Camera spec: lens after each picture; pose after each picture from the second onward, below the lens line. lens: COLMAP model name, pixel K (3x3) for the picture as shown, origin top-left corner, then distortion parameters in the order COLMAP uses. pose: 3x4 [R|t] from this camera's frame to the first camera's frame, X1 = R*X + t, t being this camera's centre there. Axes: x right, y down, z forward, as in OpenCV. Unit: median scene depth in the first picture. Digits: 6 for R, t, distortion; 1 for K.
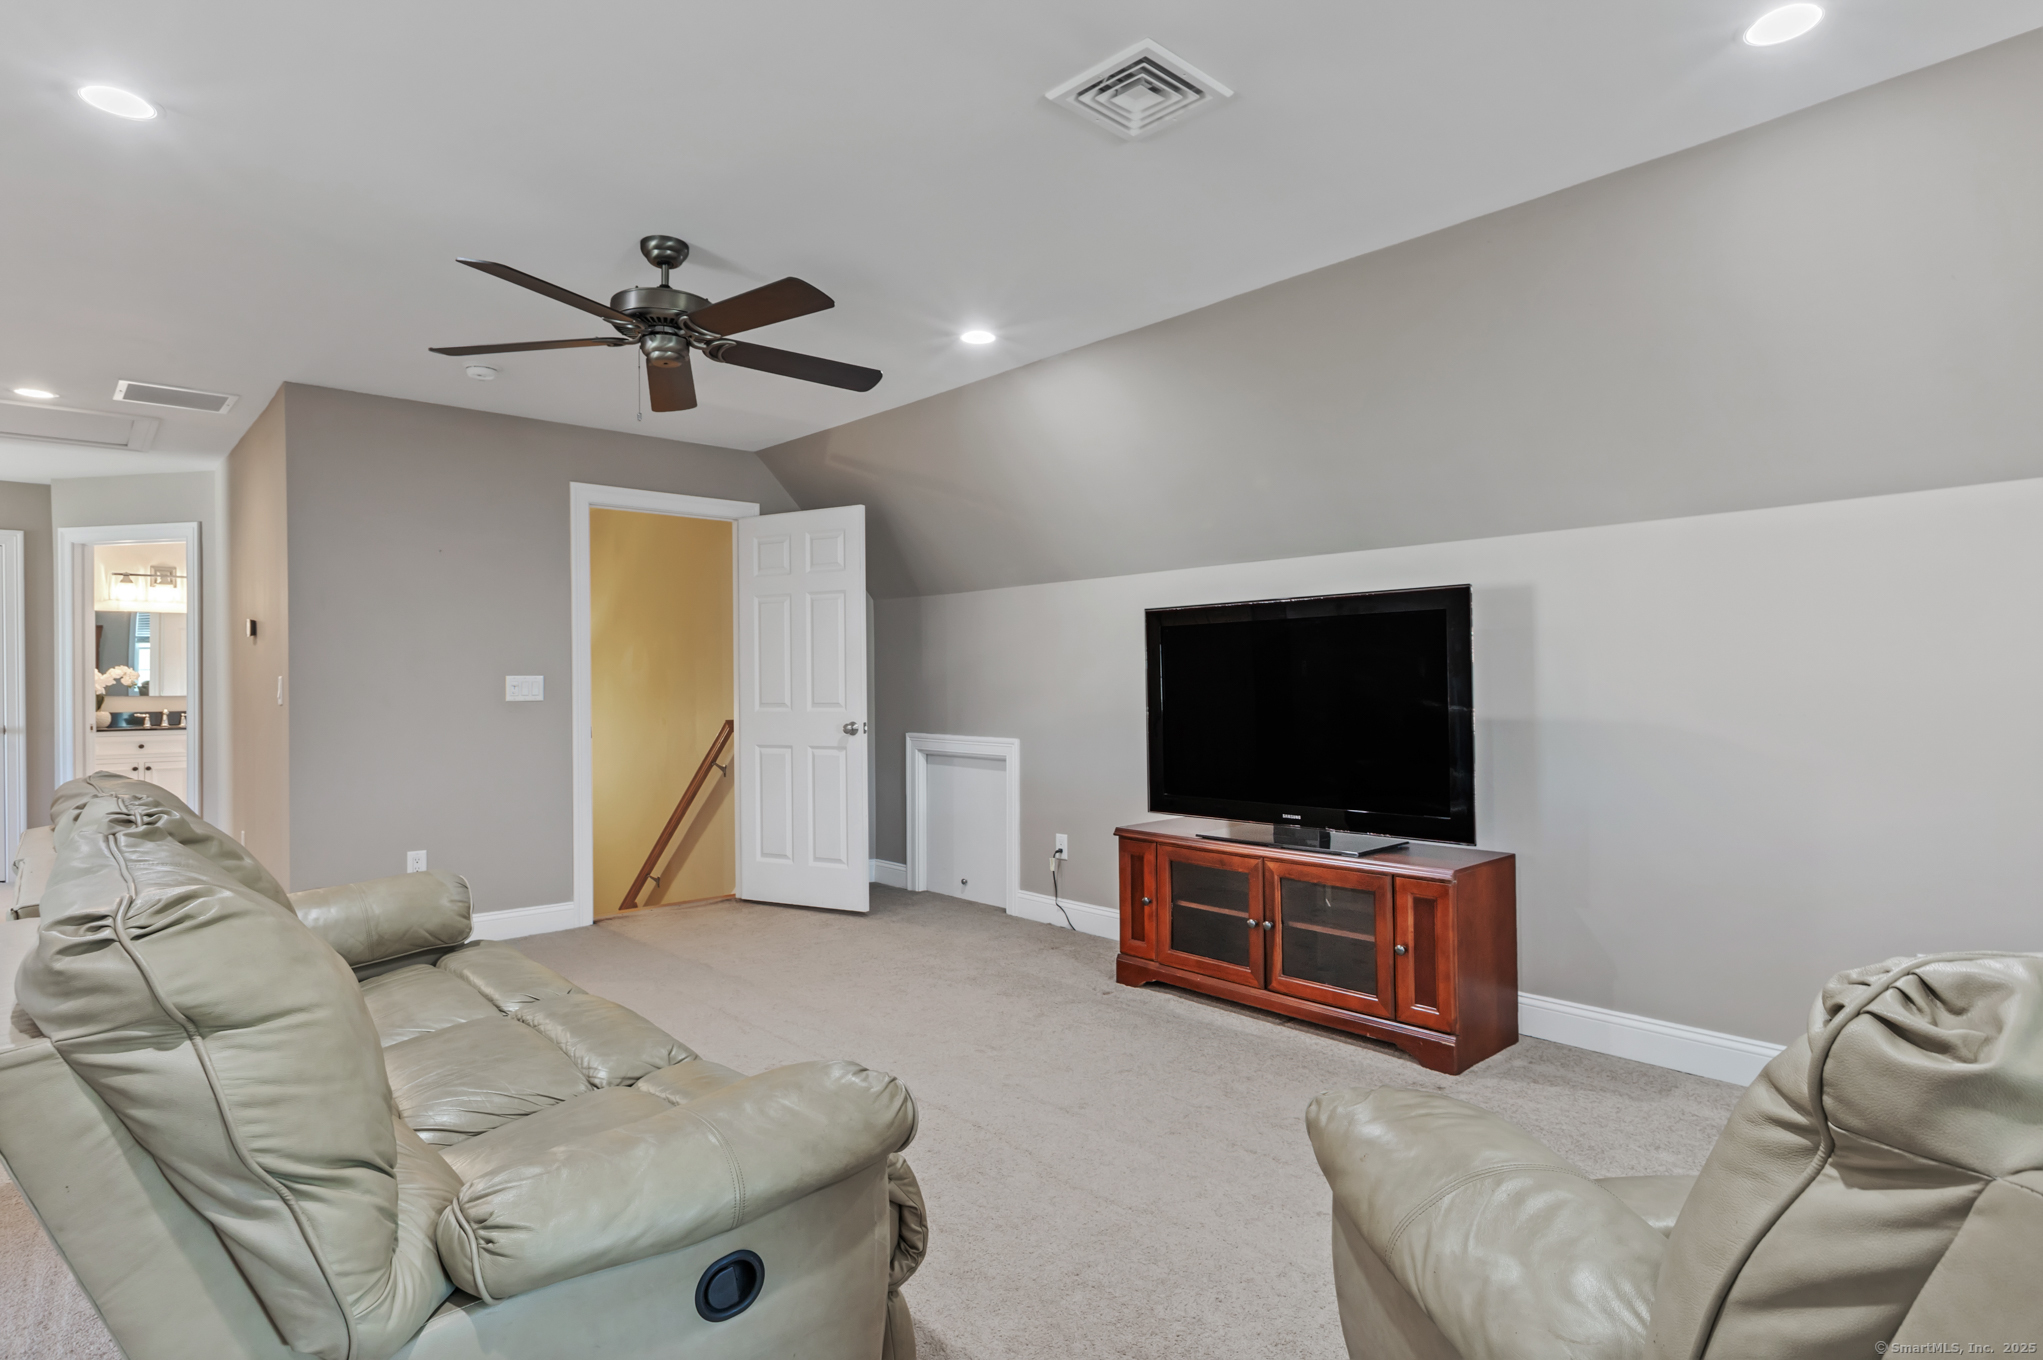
lens RADIAL K [[1077.9, 0, 1024.6], [0, 1077.9, 678.5], [0, 0, 1]] dist [0.001751, -0.000686]
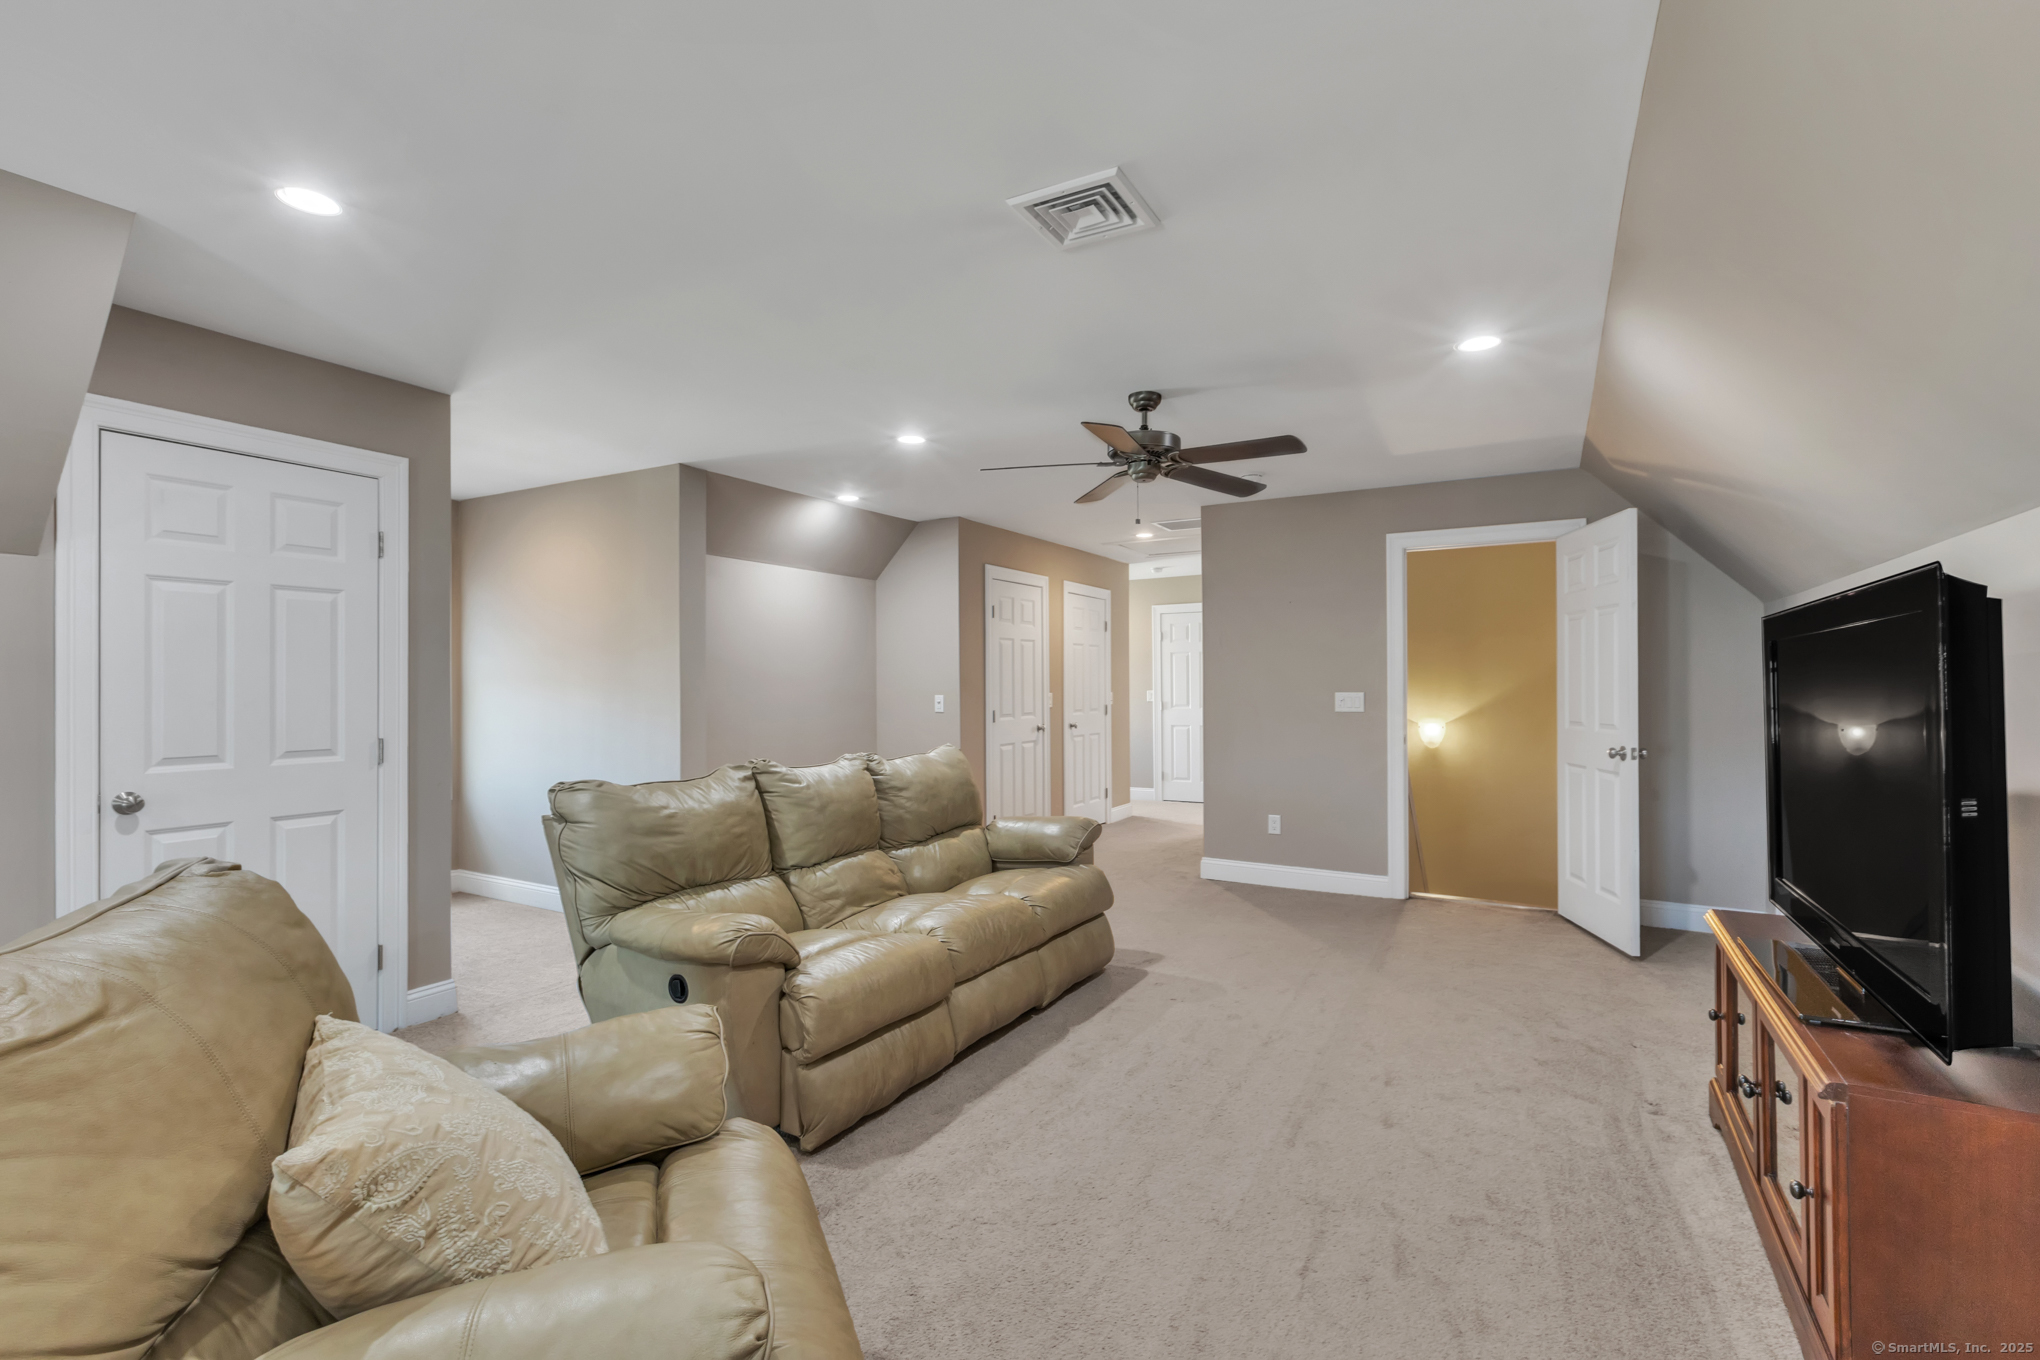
lens RADIAL K [[923.1, 0, 1020.8], [0, 923.1, 679.9], [0, 0, 1]] dist [0.000002, -0.000301]
pose [[0.301823, 0.001733, -0.953363, 0.461158], [0.003817, 0.999988, 0.003026, -0.021745], [0.953356, -0.004553, 0.301812, 0.287018]]
